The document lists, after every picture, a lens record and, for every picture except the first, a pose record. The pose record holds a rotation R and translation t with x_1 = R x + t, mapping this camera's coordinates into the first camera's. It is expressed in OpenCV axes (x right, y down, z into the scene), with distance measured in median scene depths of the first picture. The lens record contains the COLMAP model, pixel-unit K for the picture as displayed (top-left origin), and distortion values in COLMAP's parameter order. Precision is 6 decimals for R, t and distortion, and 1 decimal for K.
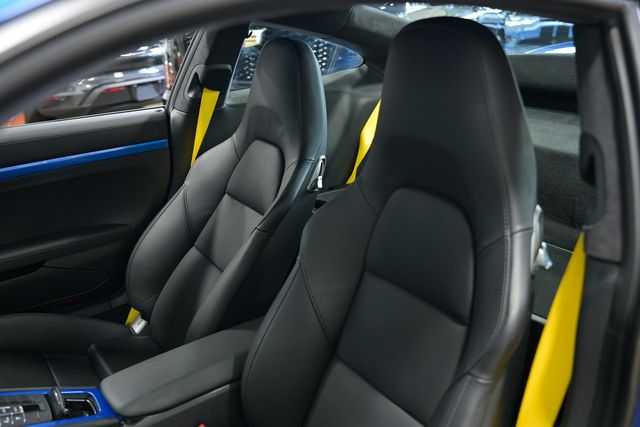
lens RADIAL K [[614.7, 0, 320.0], [0, 614.7, 213.5], [0, 0, 1]] dist [0.036253, 0.001234]
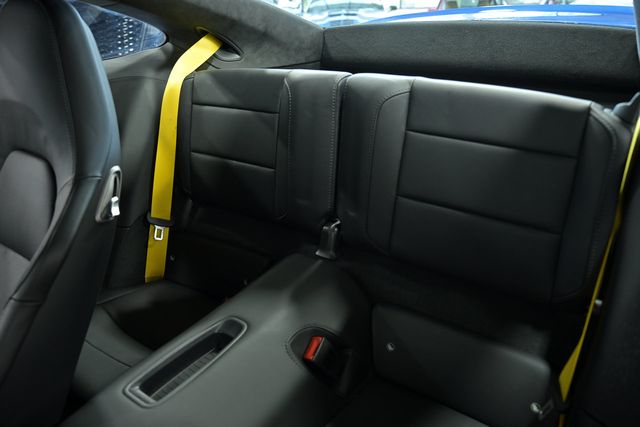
lens RADIAL K [[507.1, 0, 320.0], [0, 507.1, 213.5], [0, 0, 1]] dist [0.002398, 0.002201]
pose [[0.946391, -0.130759, 0.295374, 0.046081], [0.114877, 0.990869, 0.070579, -0.055737], [-0.301906, -0.032864, 0.952771, 0.388442]]
